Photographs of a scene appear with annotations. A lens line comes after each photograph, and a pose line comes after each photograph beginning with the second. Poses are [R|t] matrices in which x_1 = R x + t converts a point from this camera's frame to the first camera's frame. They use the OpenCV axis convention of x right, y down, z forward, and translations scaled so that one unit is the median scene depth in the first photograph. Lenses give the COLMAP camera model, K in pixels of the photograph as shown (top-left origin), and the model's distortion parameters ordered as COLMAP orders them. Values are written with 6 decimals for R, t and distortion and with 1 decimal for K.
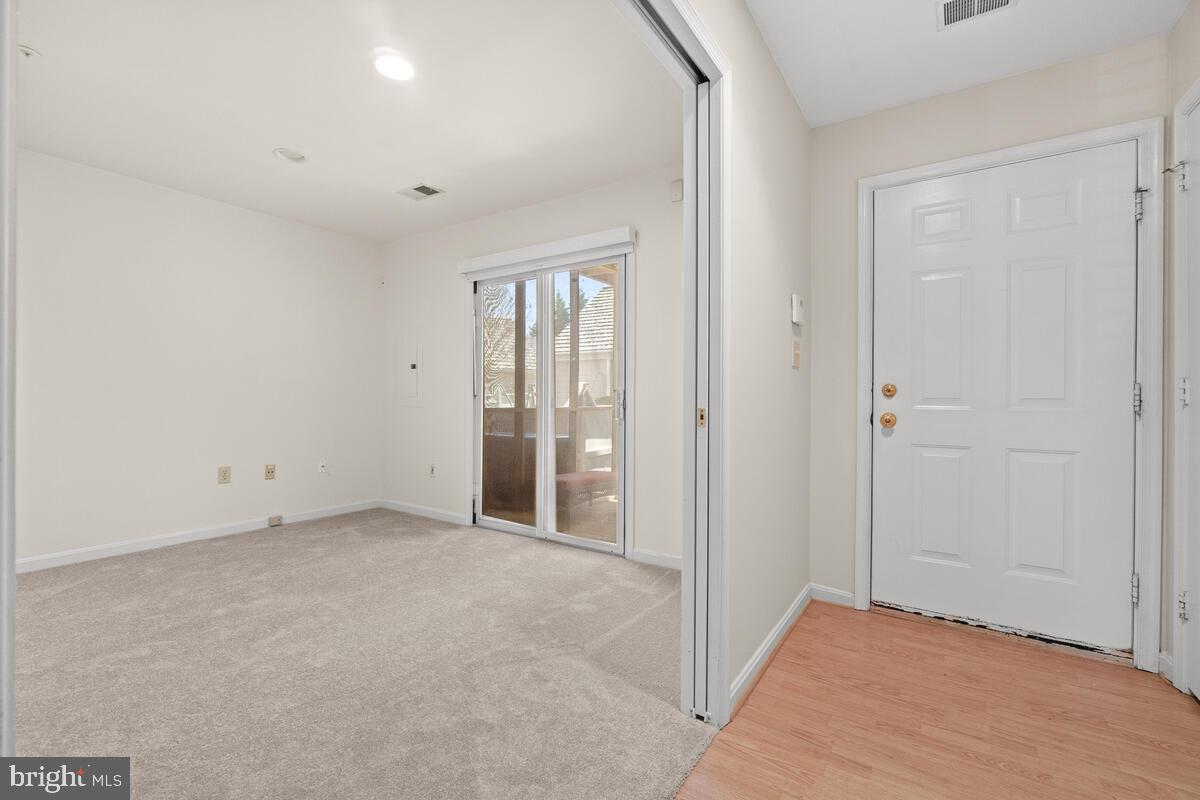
lens RADIAL K [[528.2, 0, 595.3], [0, 528.2, 389.5], [0, 0, 1]] dist [-0.009490, -0.000151]
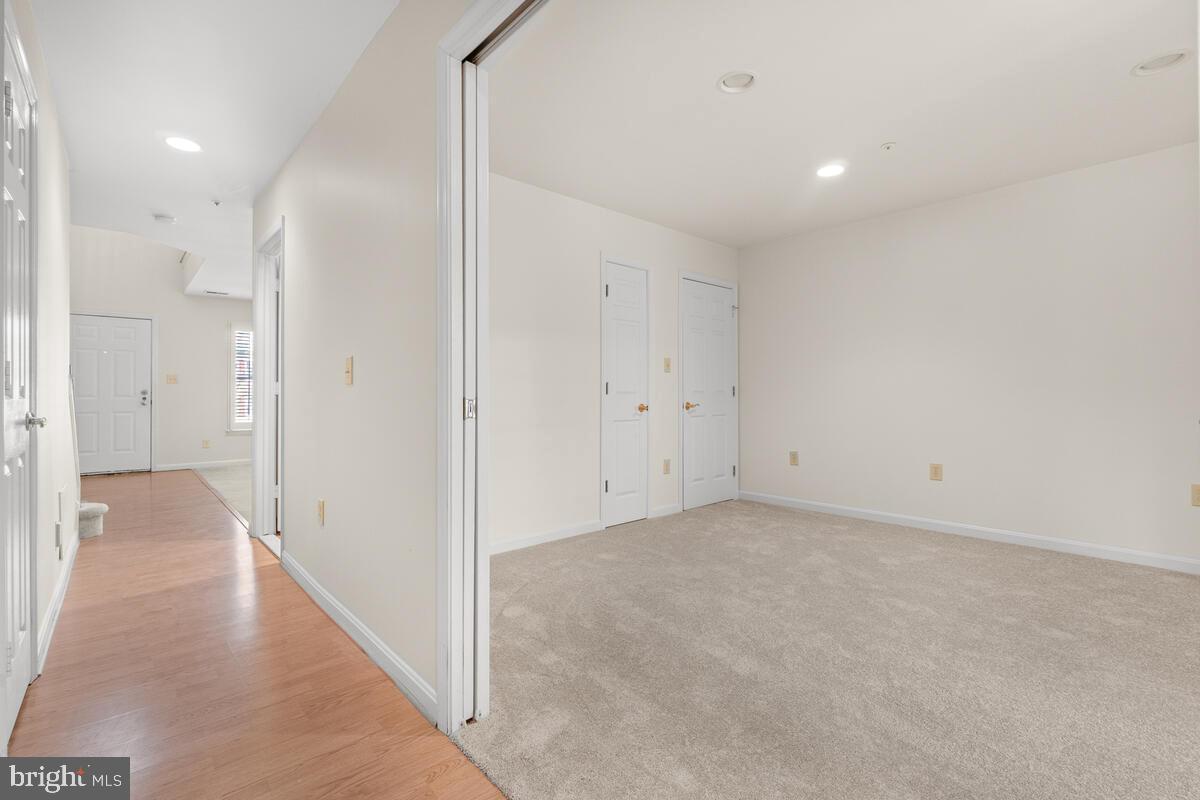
lens RADIAL K [[528.2, 0, 595.3], [0, 528.2, 389.5], [0, 0, 1]] dist [-0.009490, -0.000151]
pose [[-0.240480, -0.007816, -0.970623, 0.360061], [0.010877, 0.999883, -0.010747, 0.009951], [0.970593, -0.013142, -0.240367, 0.476484]]
